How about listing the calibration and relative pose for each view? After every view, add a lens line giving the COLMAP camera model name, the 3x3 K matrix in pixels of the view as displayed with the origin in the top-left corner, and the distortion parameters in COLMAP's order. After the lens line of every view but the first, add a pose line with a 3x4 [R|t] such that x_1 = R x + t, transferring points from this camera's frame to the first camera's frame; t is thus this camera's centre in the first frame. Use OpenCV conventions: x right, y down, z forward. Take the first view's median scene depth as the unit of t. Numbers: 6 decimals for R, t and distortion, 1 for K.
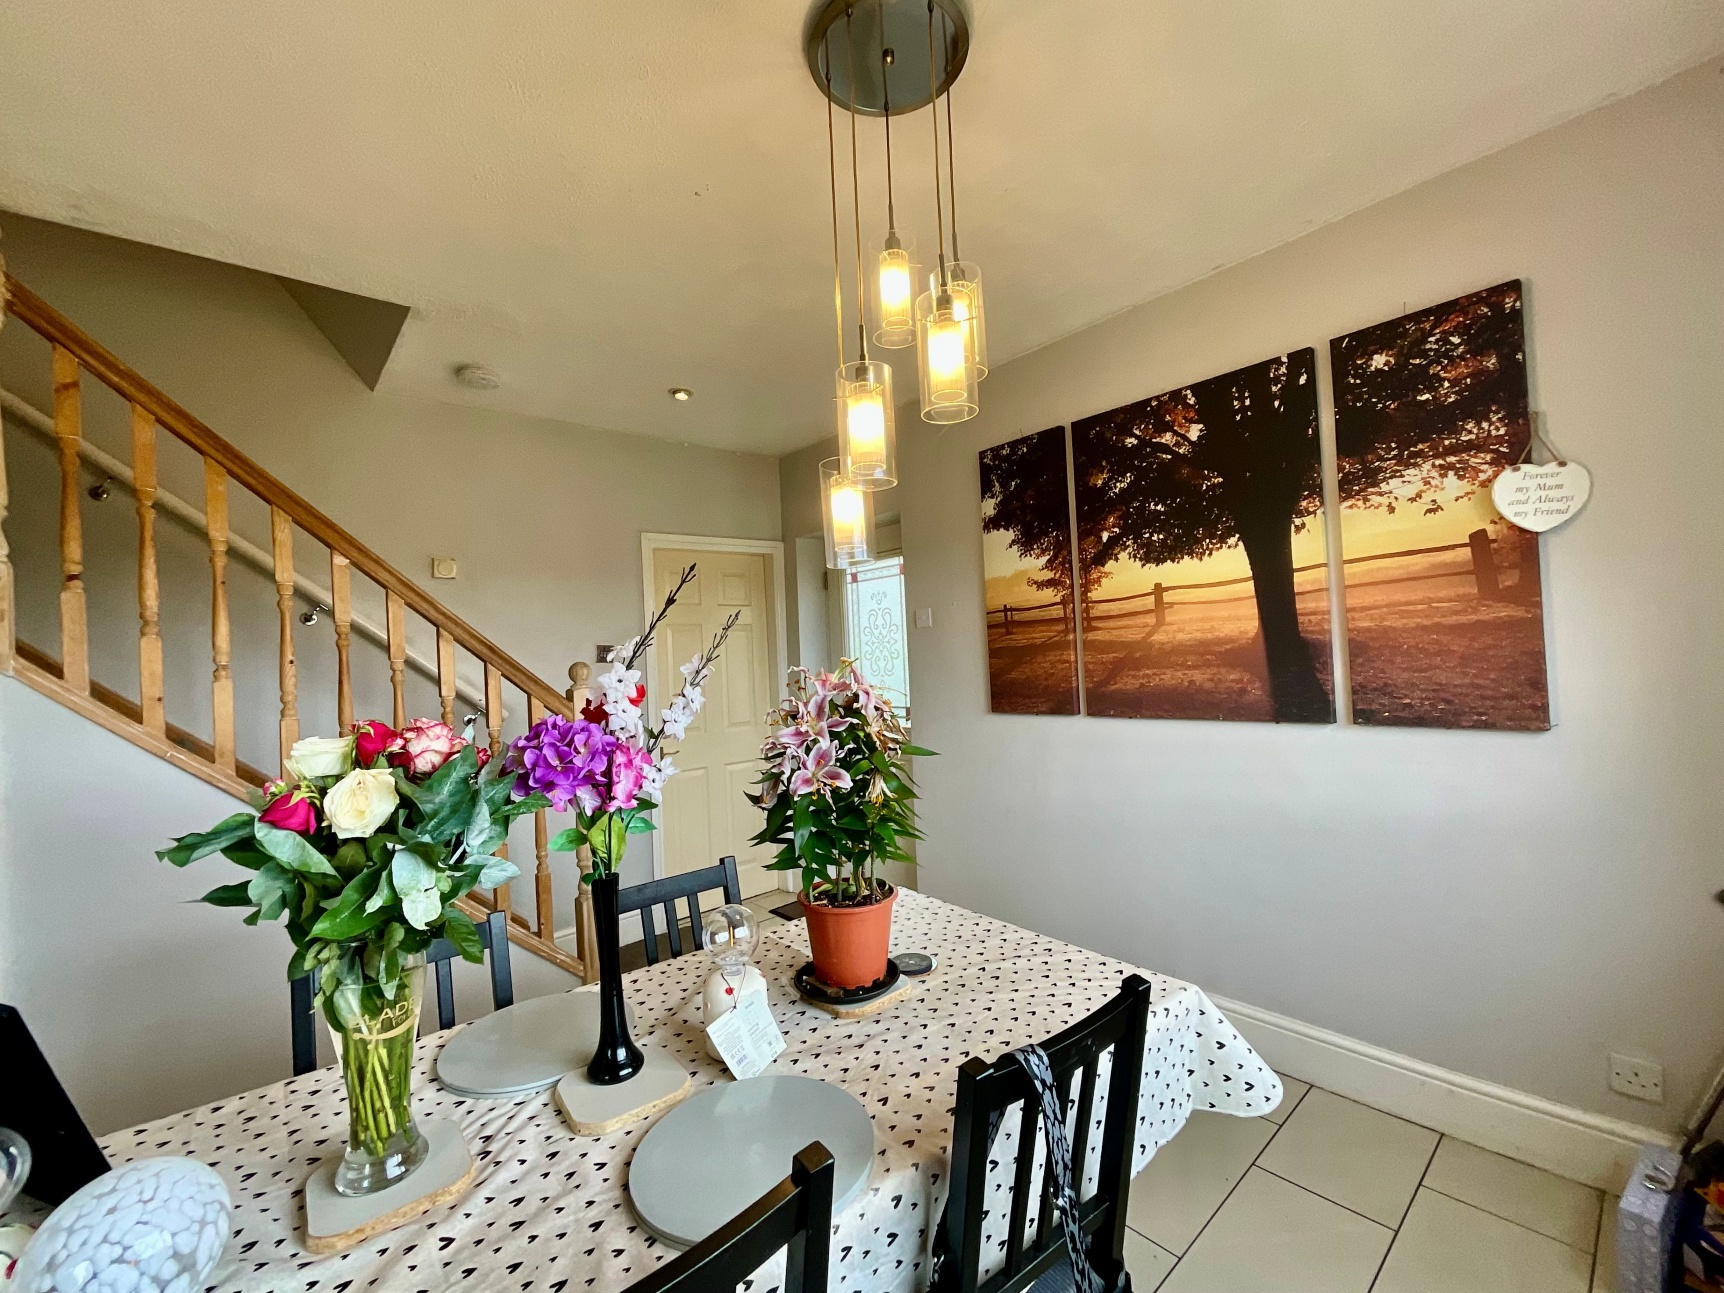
lens RADIAL K [[705.8, 0, 868.7], [0, 705.8, 635.6], [0, 0, 1]] dist [-0.002389, -0.002502]
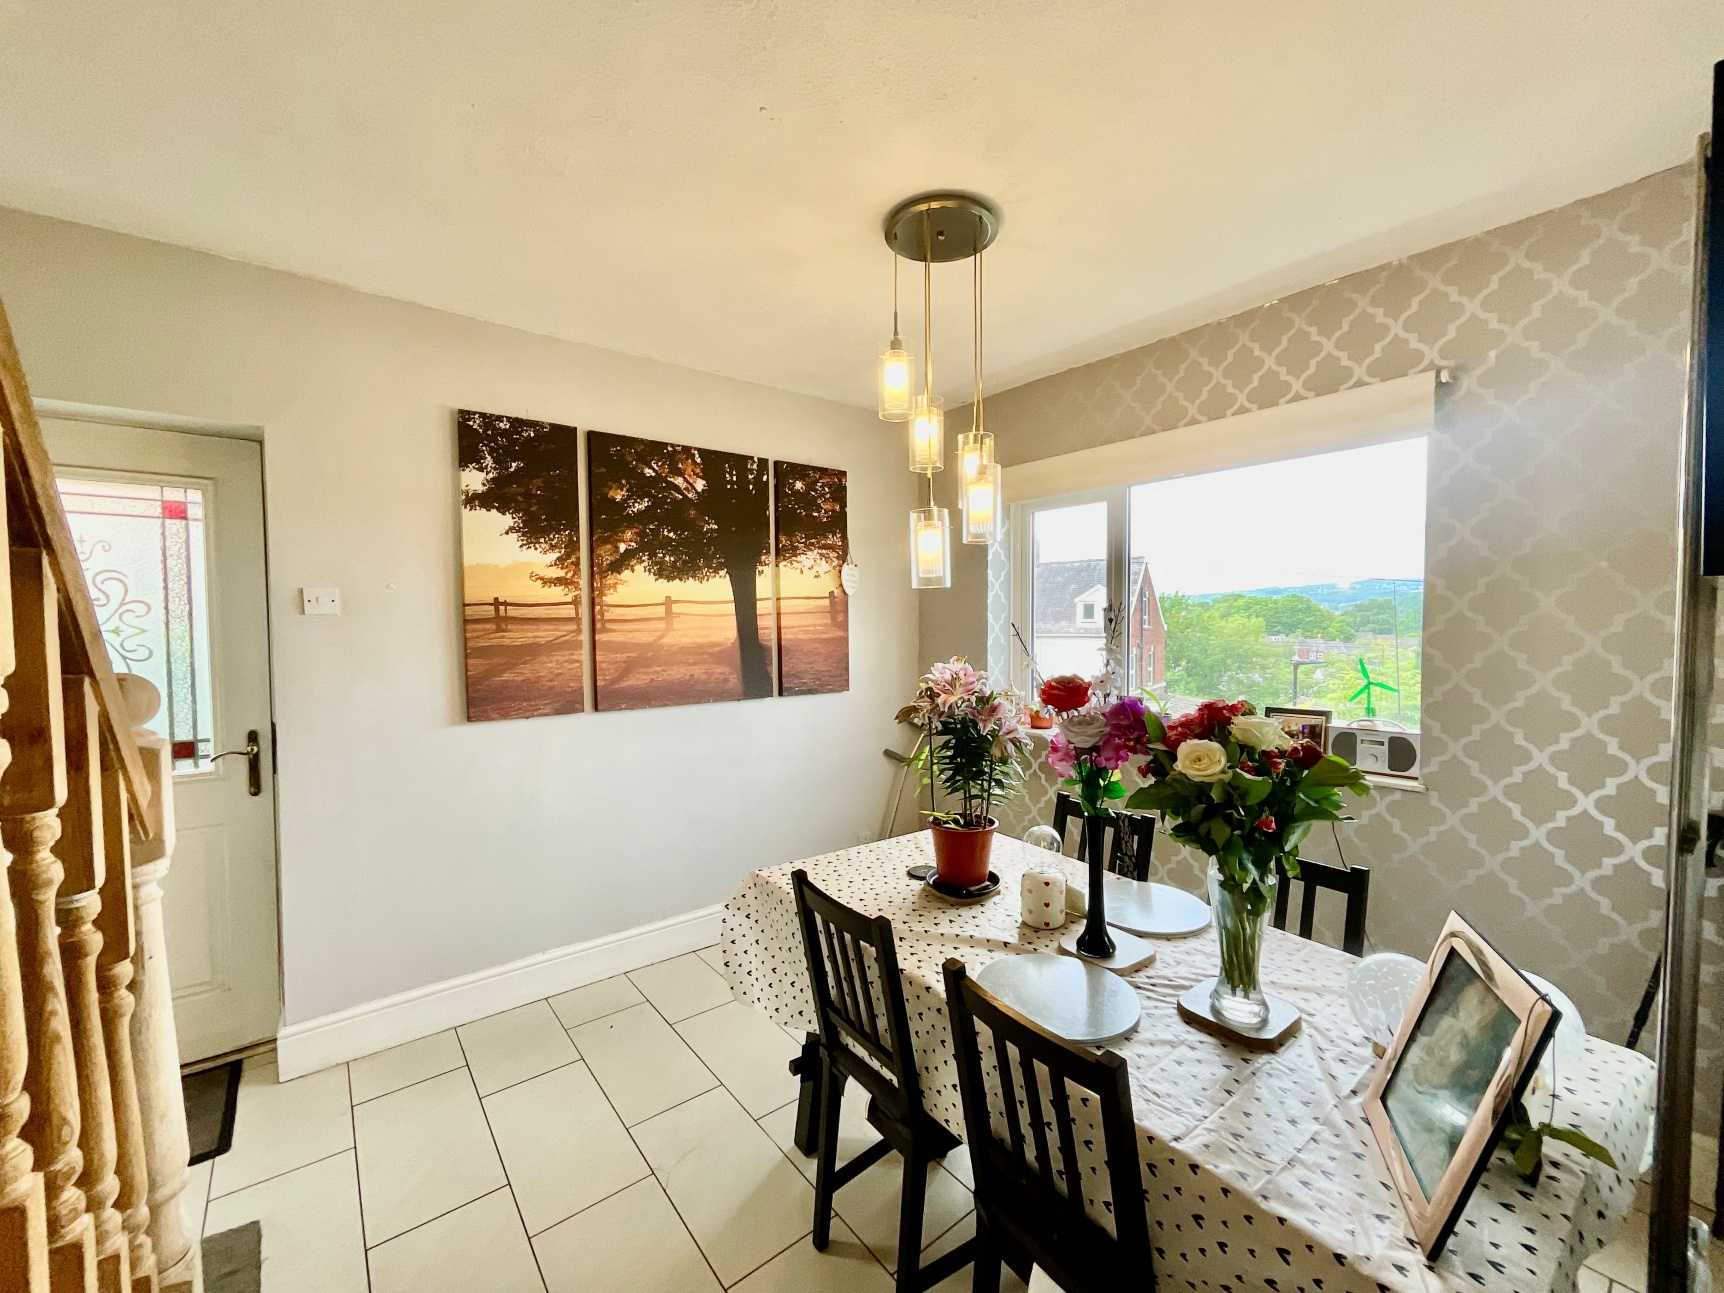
lens RADIAL K [[705.8, 0, 858.0], [0, 705.8, 646.6], [0, 0, 1]] dist [-0.002389, -0.002502]
pose [[0.051368, 0.019320, 0.998493, -0.803274], [-0.021600, 0.999600, -0.018230, 0.028663], [-0.998446, -0.020631, 0.051765, 0.612576]]
